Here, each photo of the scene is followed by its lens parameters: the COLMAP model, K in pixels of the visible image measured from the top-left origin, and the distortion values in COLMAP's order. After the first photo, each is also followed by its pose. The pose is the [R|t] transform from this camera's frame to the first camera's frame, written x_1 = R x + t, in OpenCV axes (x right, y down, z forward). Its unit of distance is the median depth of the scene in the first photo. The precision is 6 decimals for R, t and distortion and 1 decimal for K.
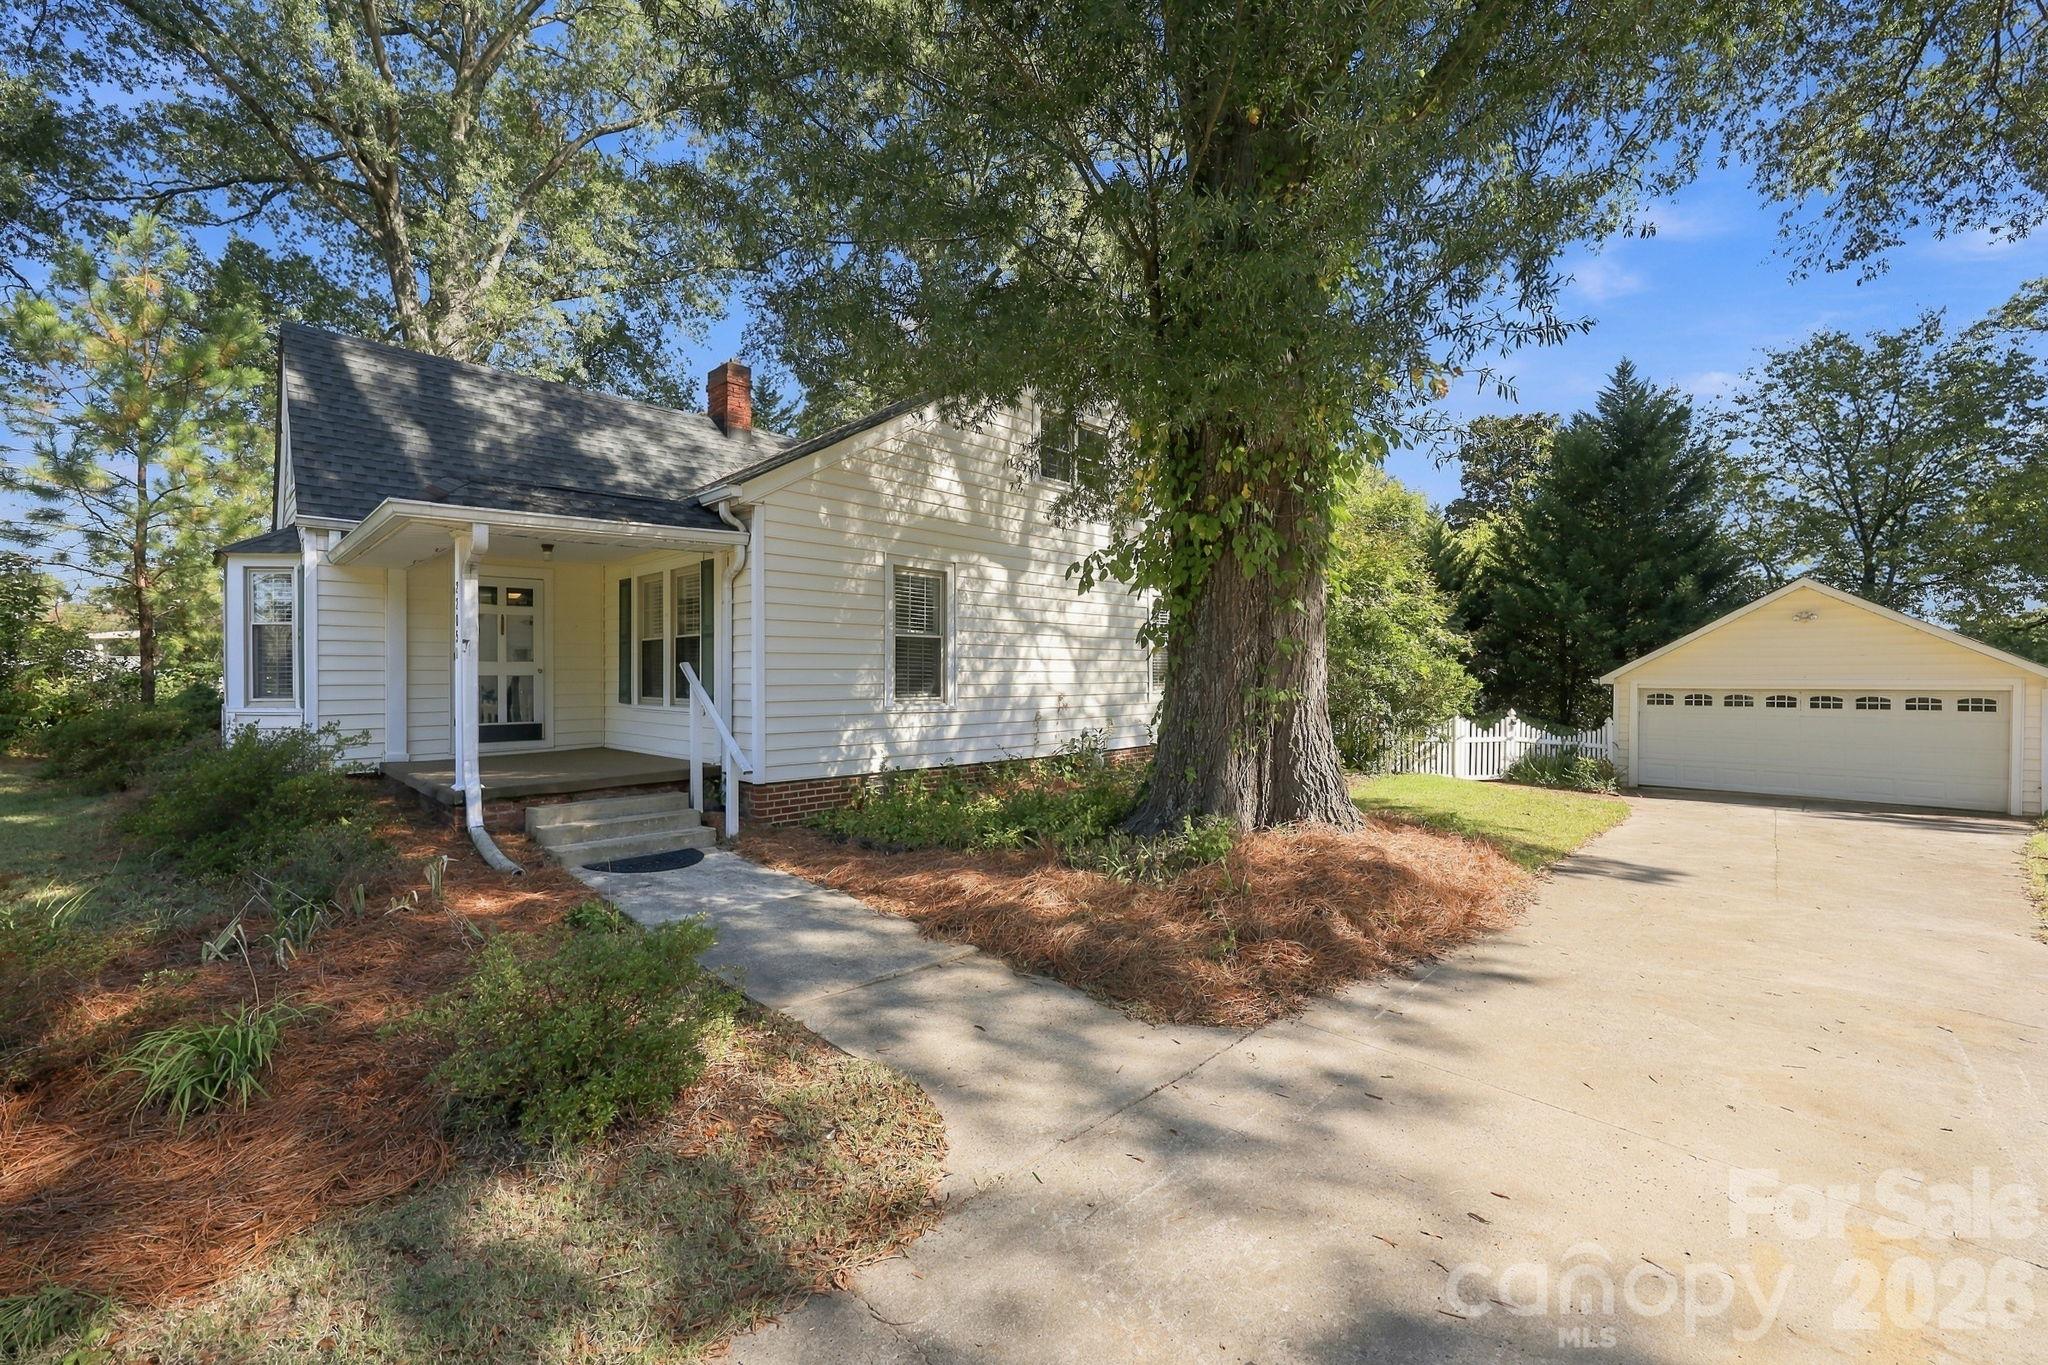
lens RADIAL K [[817.0, 0, 1024.0], [0, 817.0, 682.5], [0, 0, 1]] dist [-0.001188, -0.000199]
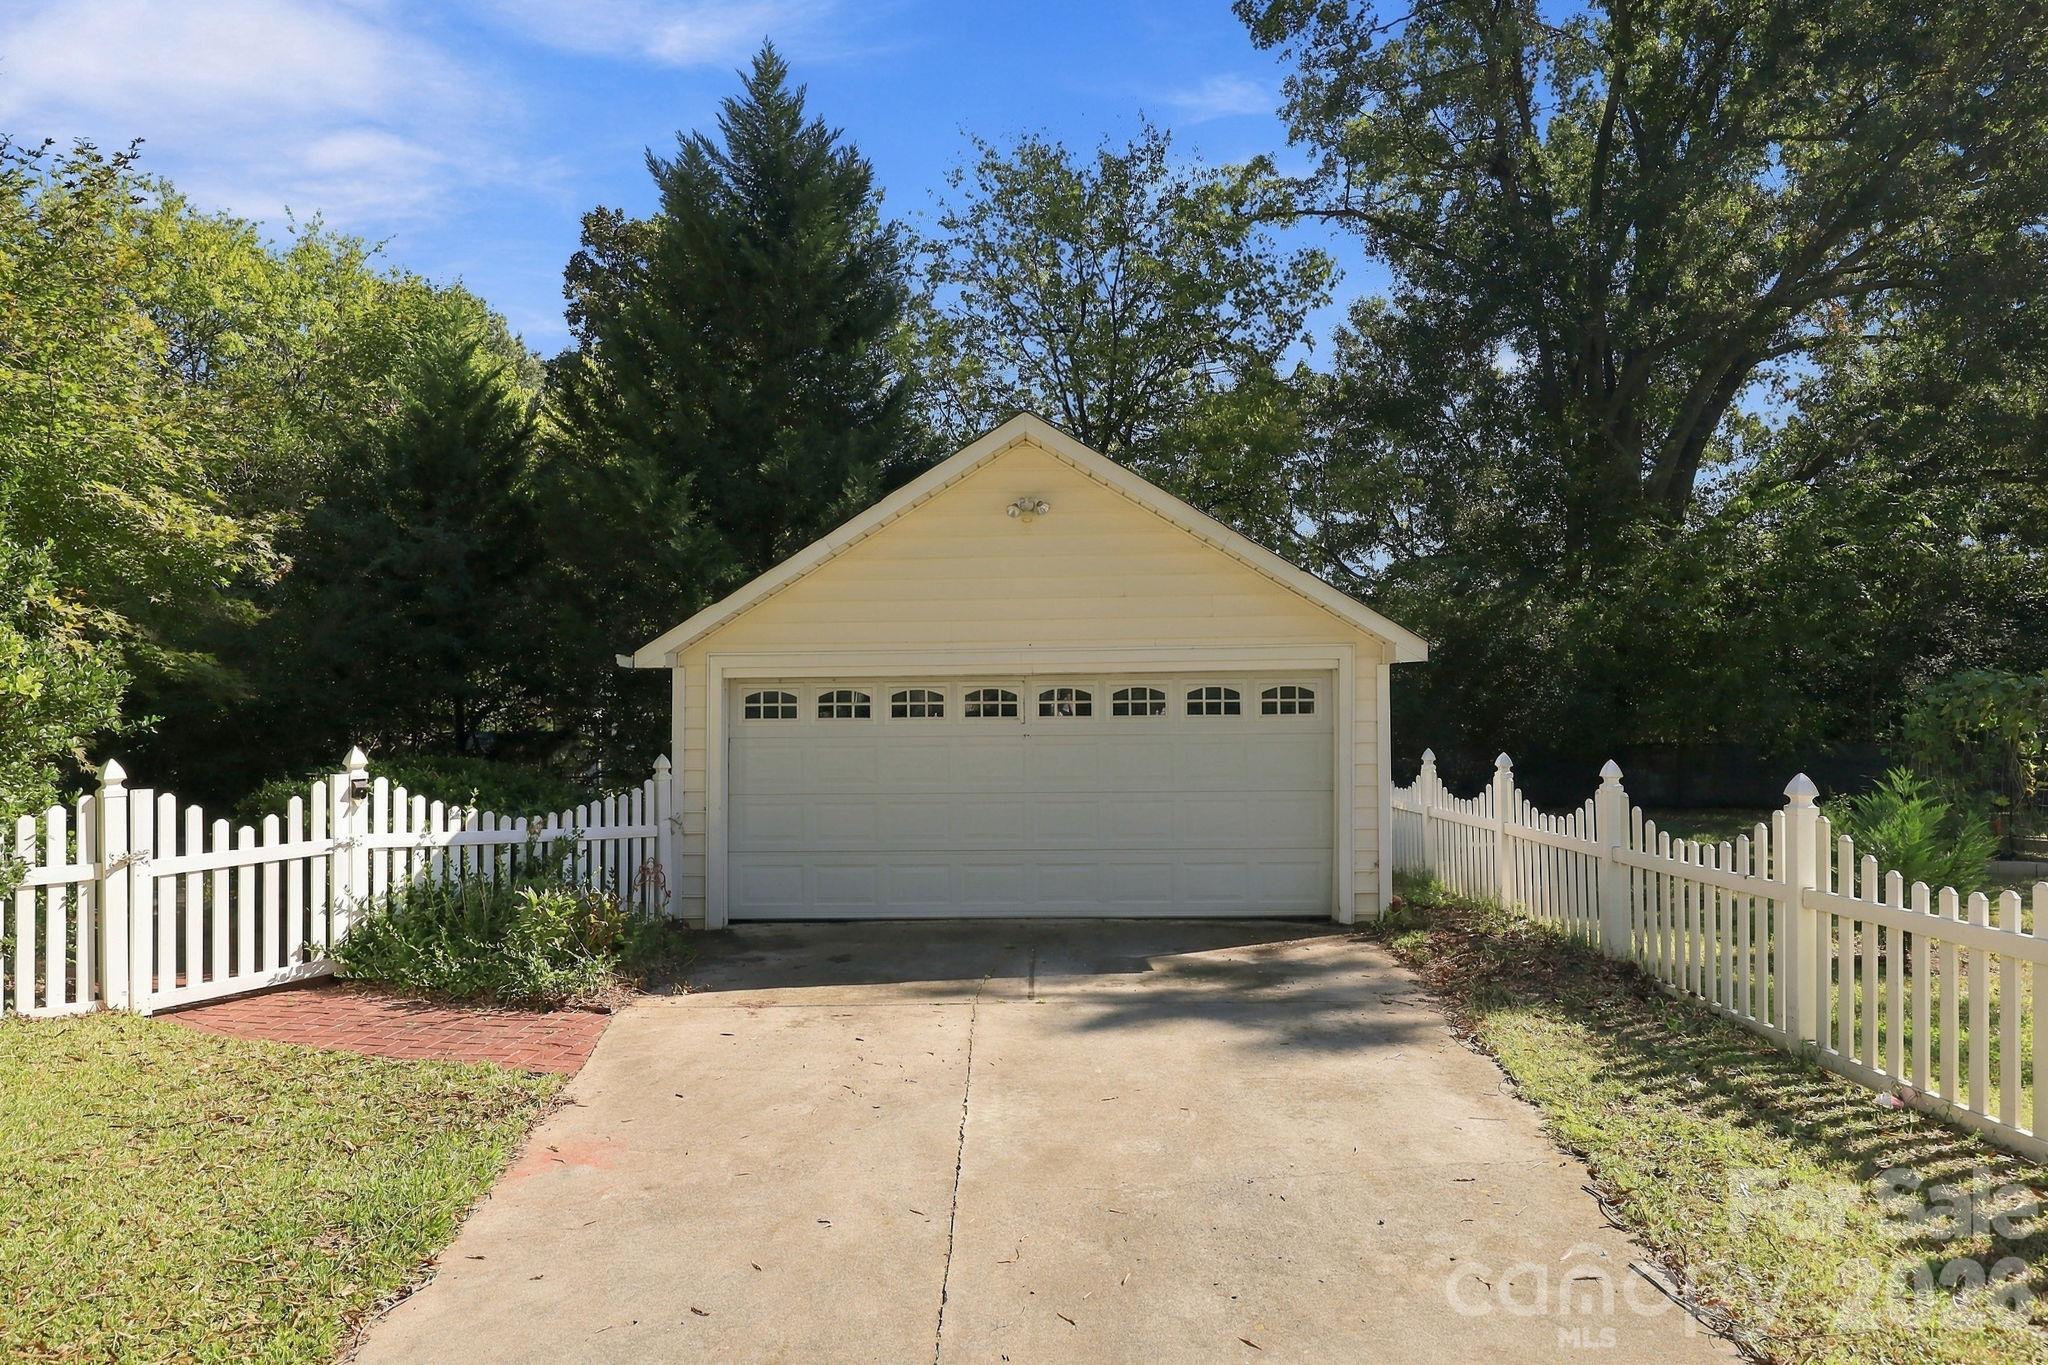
lens RADIAL K [[817.0, 0, 1024.0], [0, 817.0, 682.5], [0, 0, 1]] dist [-0.001188, -0.000199]
pose [[0.726819, -0.002152, 0.686826, 0.567781], [0.016977, 0.999746, -0.014834, 0.016438], [-0.686620, 0.022442, 0.726670, 0.595250]]
